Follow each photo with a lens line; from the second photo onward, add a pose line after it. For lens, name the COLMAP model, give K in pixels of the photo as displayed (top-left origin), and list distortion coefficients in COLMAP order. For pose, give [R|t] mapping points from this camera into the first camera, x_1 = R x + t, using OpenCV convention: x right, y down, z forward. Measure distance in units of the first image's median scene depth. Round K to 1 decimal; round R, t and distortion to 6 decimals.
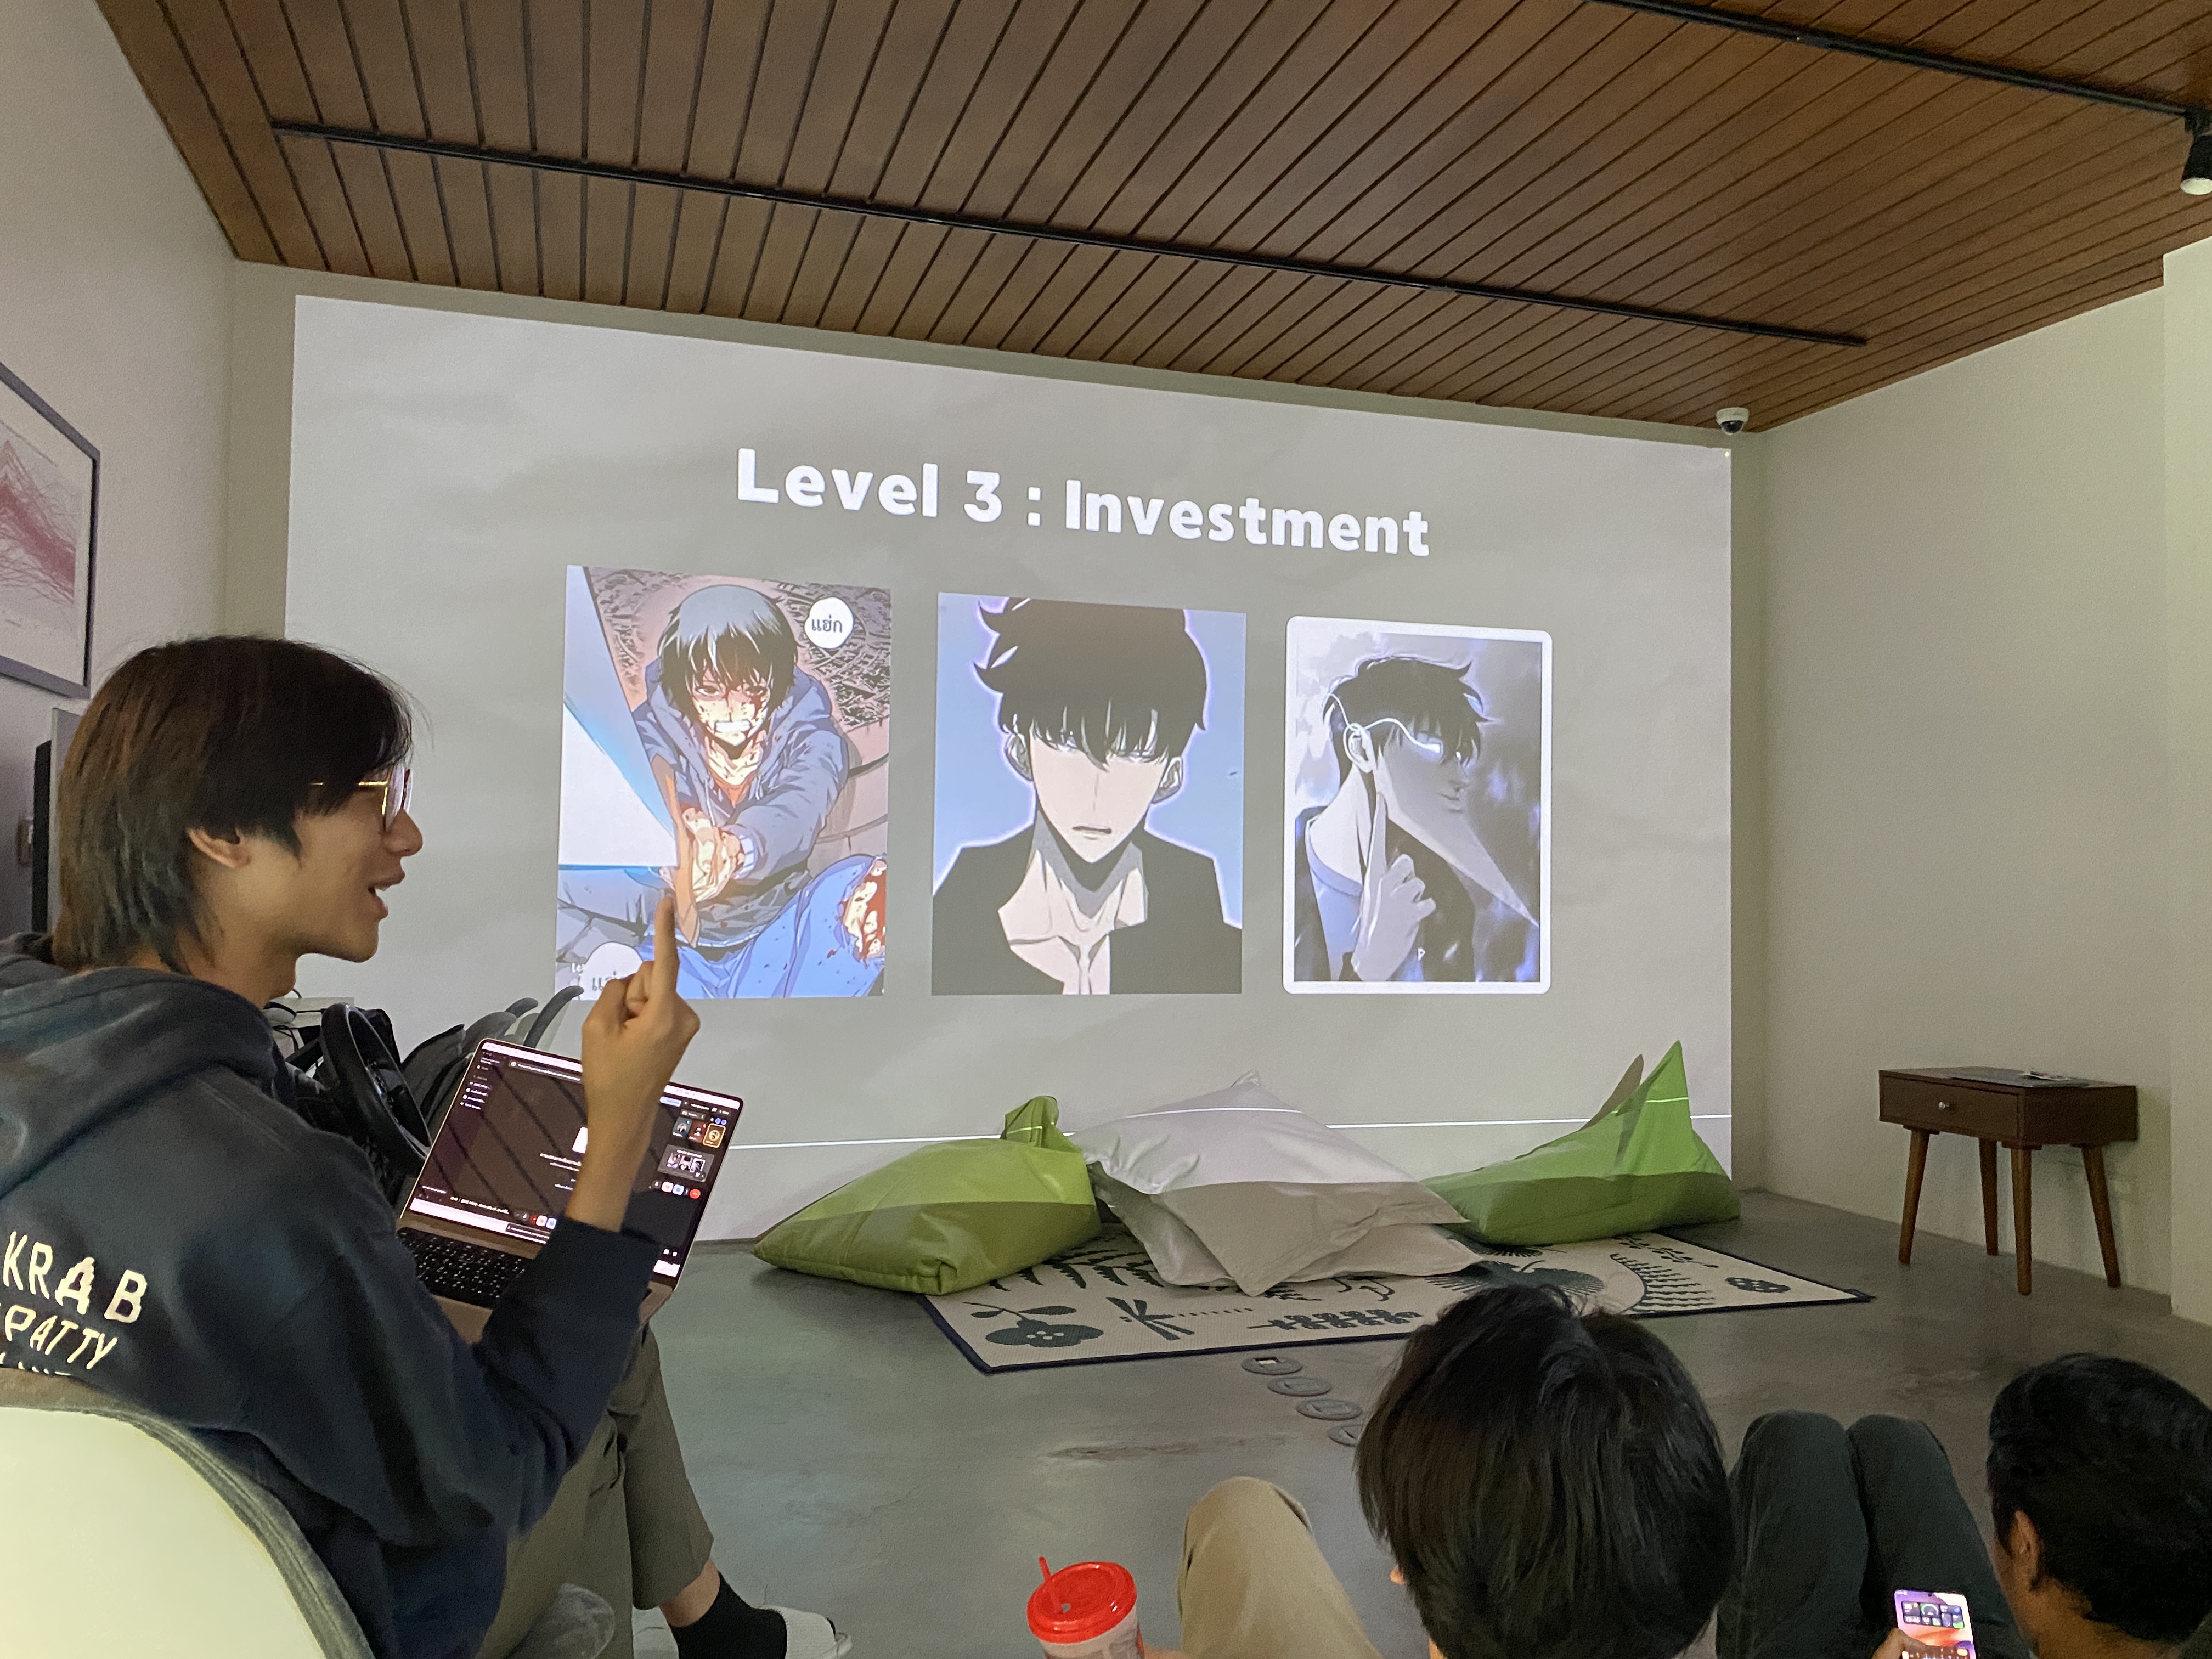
lens RADIAL K [[1693.2, 0, 1093.8], [0, 1693.2, 812.7], [0, 0, 1]] dist [0.019620, -0.015858]
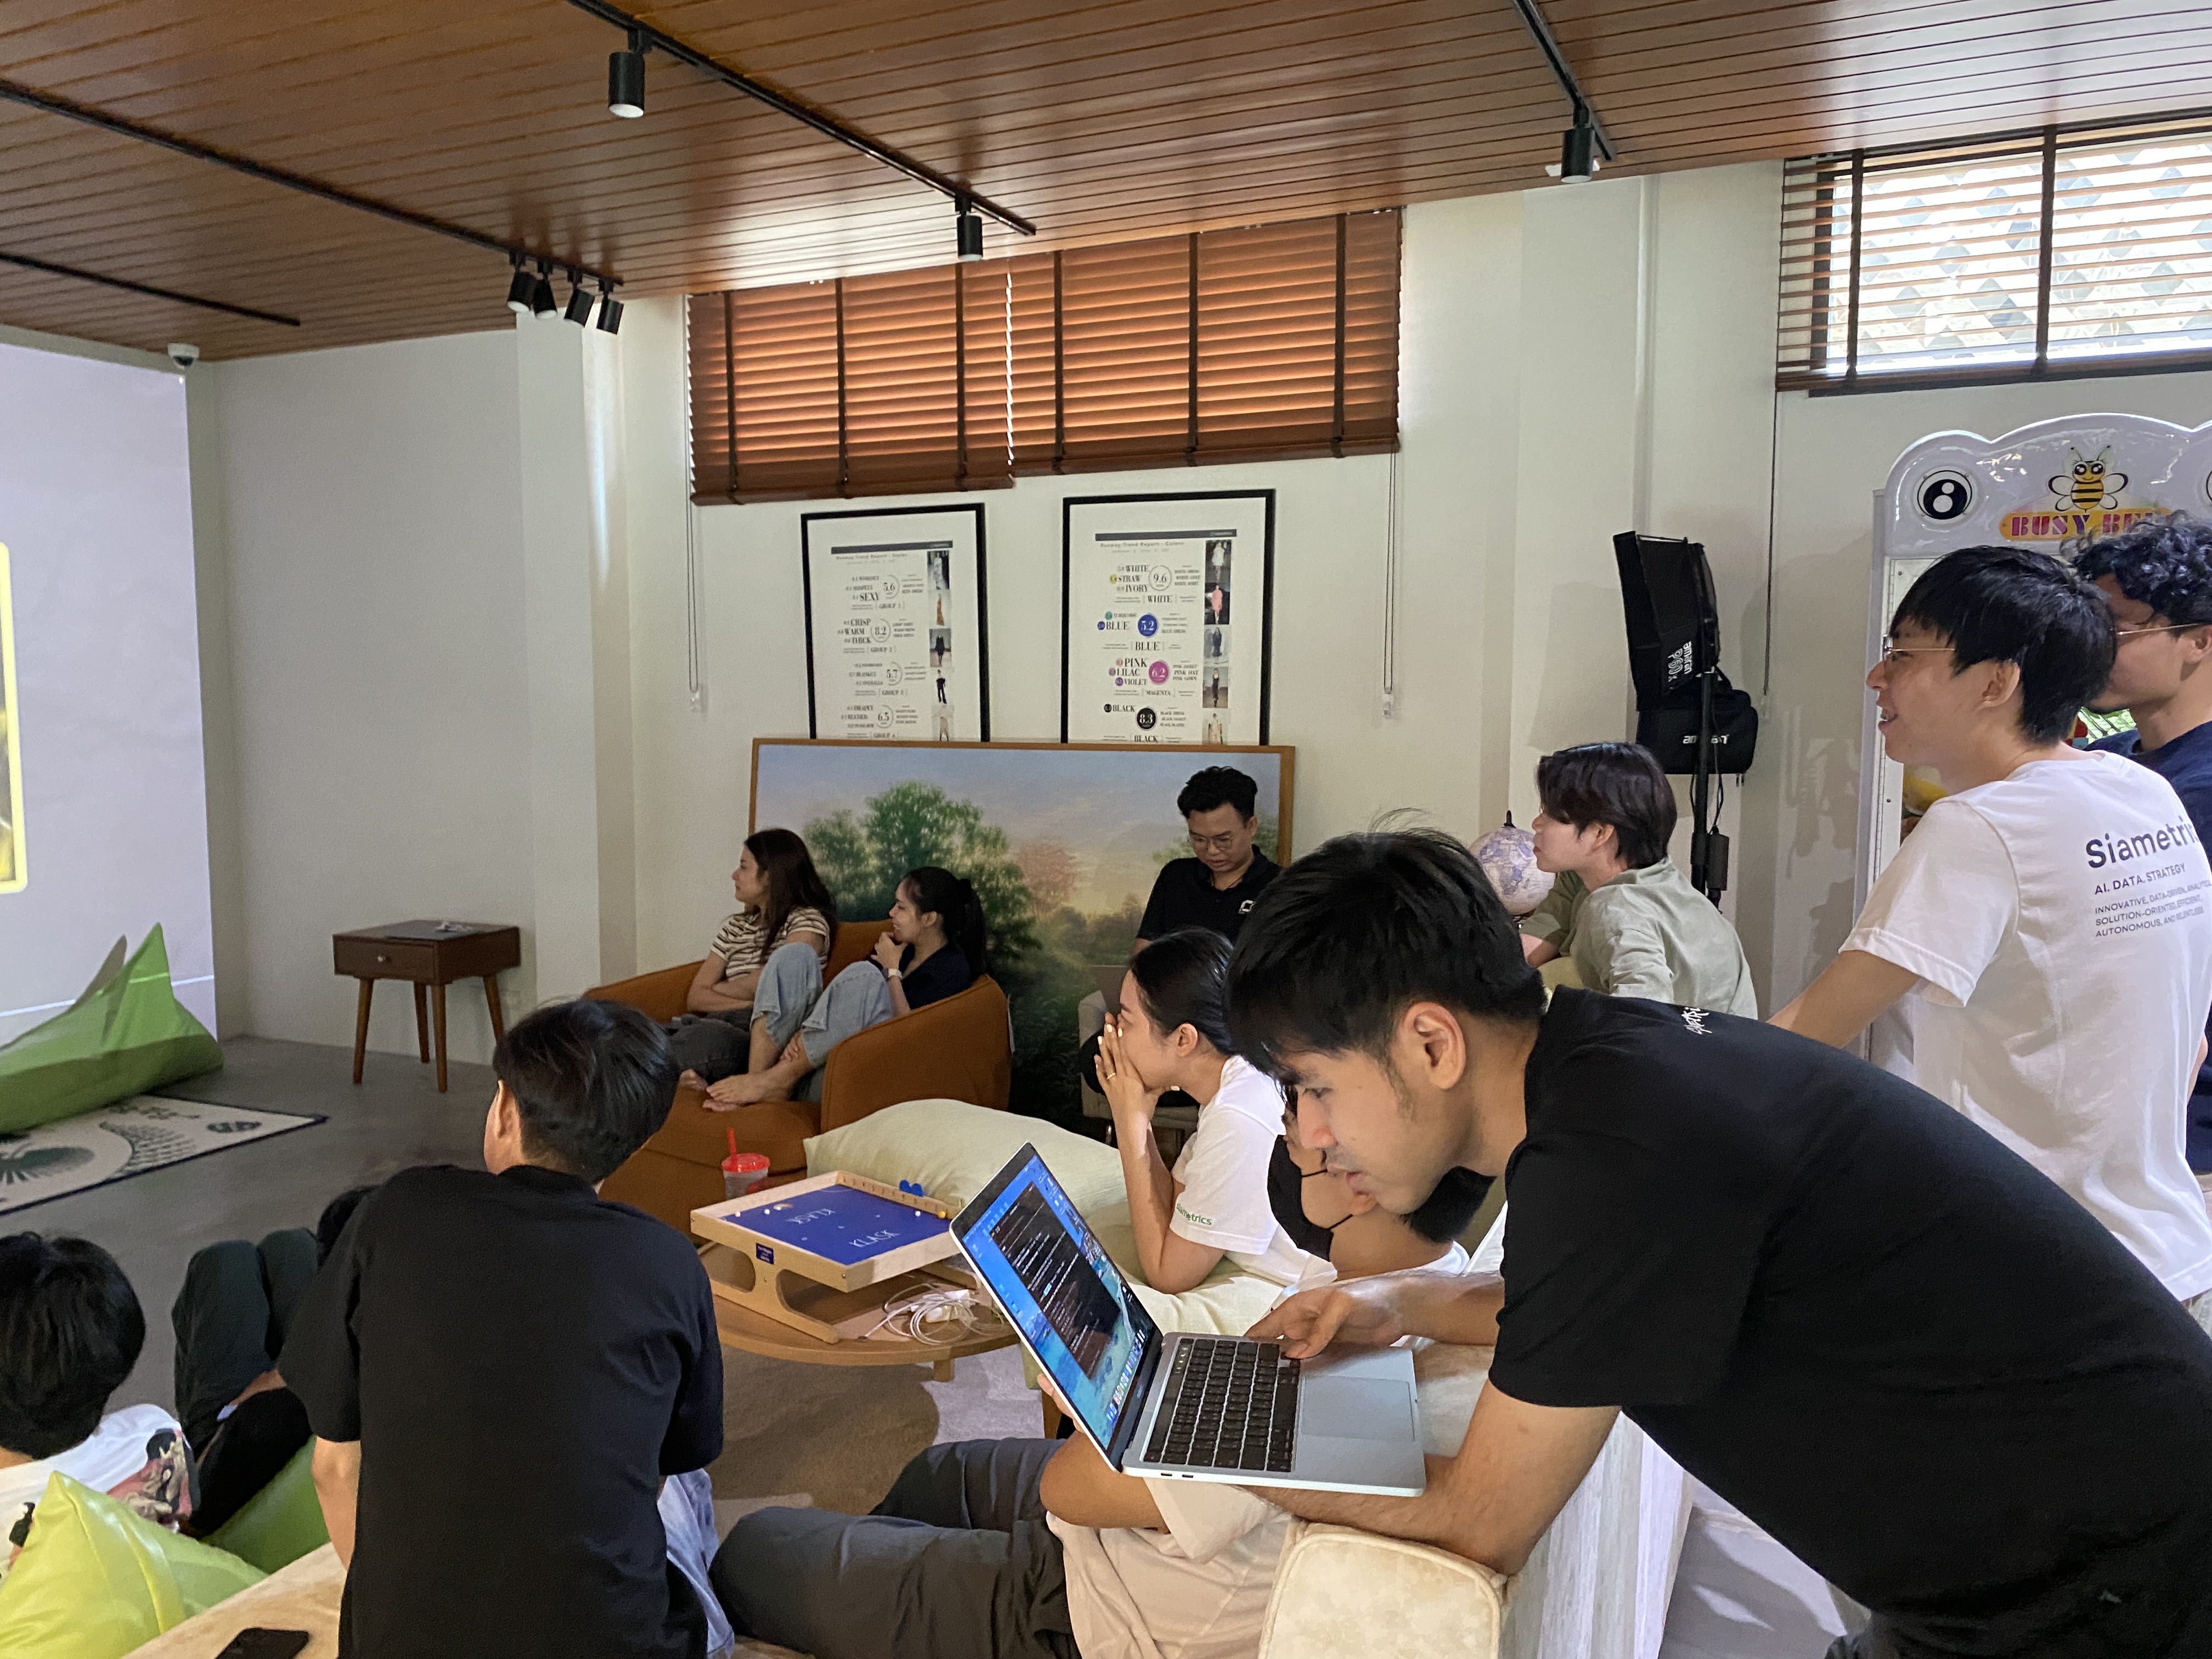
lens RADIAL K [[1693.2, 0, 1122.8], [0, 1693.2, 853.0], [0, 0, 1]] dist [0.019620, -0.015858]
pose [[0.670878, -0.084792, 0.736704, -0.061308], [-0.023303, 0.990540, 0.135229, -0.087549], [-0.741201, -0.107889, 0.662556, -0.243030]]
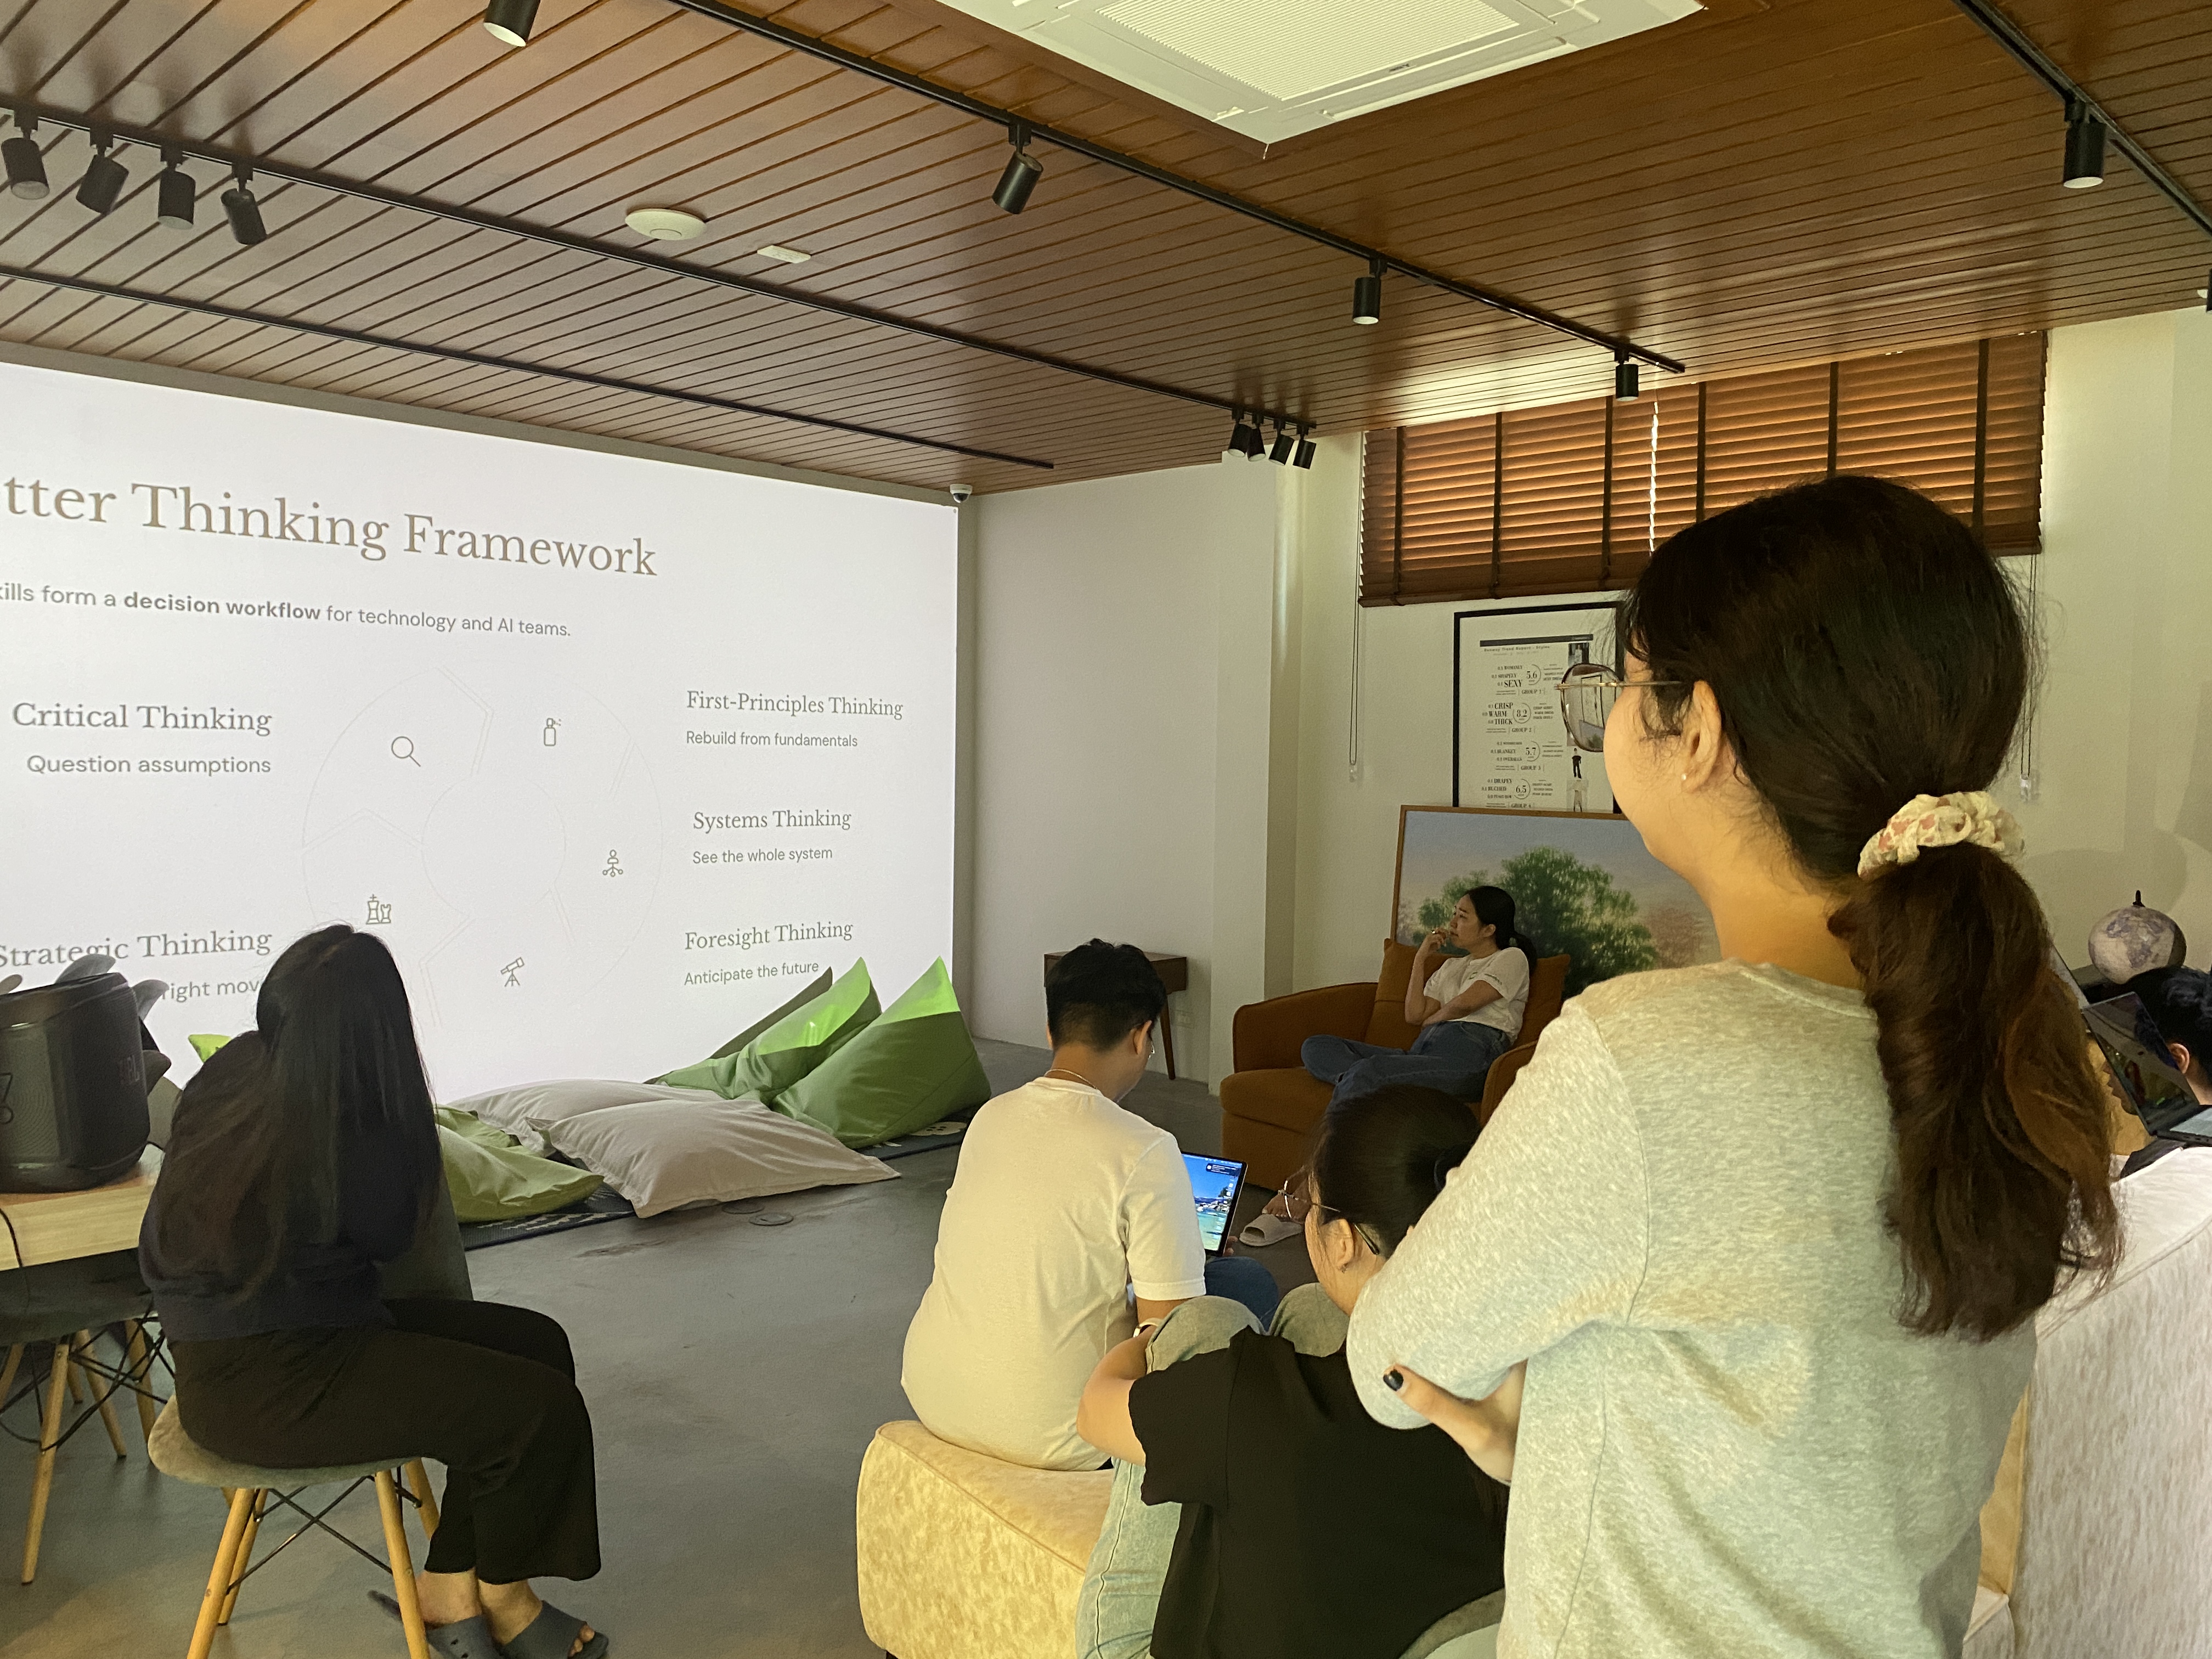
lens RADIAL K [[1693.2, 0, 1113.7], [0, 1693.2, 814.6], [0, 0, 1]] dist [0.019620, -0.015858]
pose [[0.881536, -0.017723, 0.471784, -0.198407], [-0.024024, 0.996317, 0.082316, -0.099324], [-0.471505, -0.083898, 0.877863, -0.341042]]
